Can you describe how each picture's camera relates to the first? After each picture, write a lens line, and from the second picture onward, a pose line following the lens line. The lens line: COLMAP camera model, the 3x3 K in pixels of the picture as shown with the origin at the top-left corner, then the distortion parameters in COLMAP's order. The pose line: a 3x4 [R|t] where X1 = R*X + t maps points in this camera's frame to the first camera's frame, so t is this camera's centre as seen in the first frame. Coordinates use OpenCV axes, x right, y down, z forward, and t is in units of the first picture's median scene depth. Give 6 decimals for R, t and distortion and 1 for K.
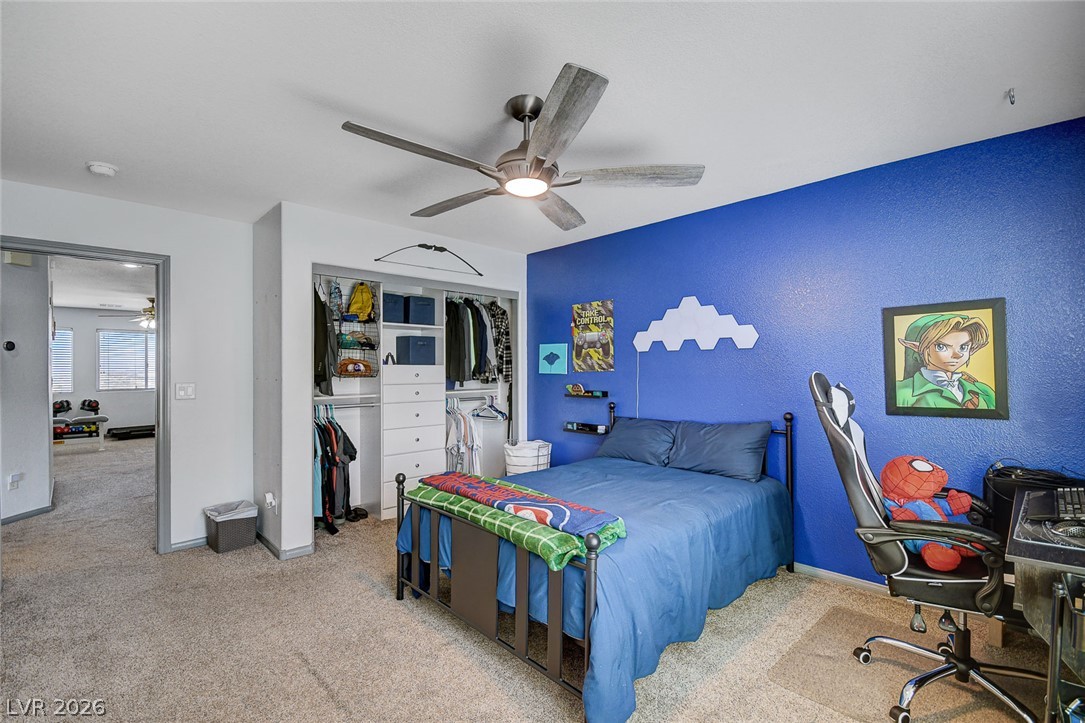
lens RADIAL K [[473.3, 0, 535.0], [0, 473.3, 369.4], [0, 0, 1]] dist [0.000967, -0.003332]
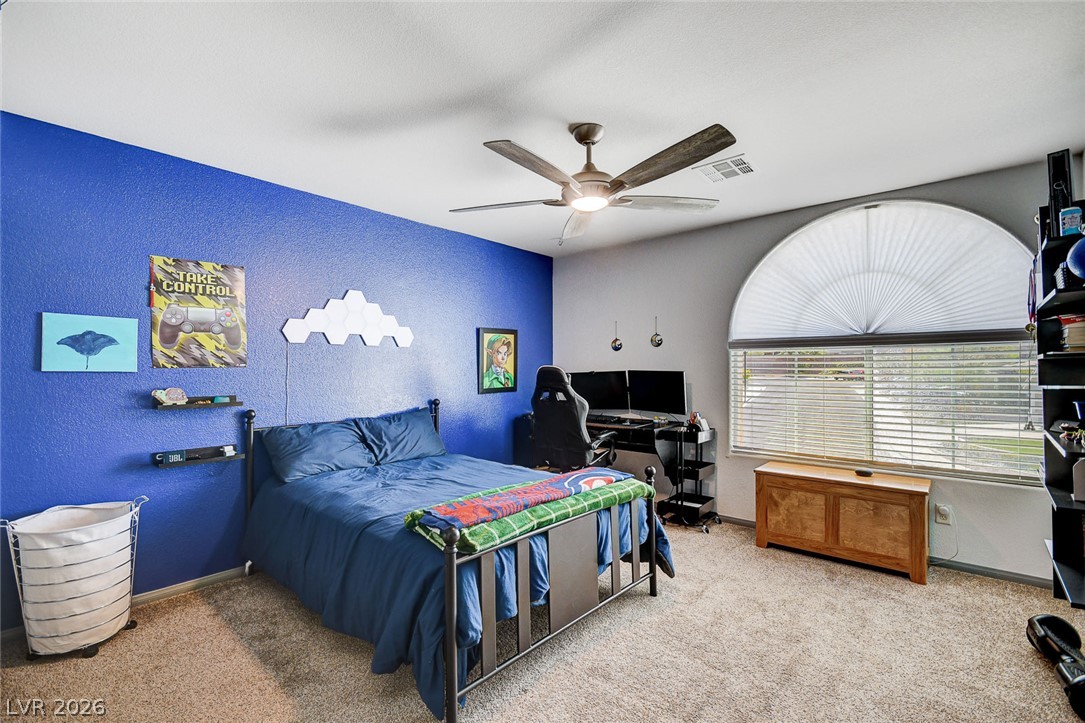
lens RADIAL K [[496.3, 0, 535.7], [0, 496.3, 358.8], [0, 0, 1]] dist [-0.003876, -0.000049]
pose [[-0.074150, 0.023493, 0.996970, -0.608426], [0.003867, 0.999722, -0.023270, 0.010360], [-0.997240, 0.002130, -0.074221, 0.605489]]
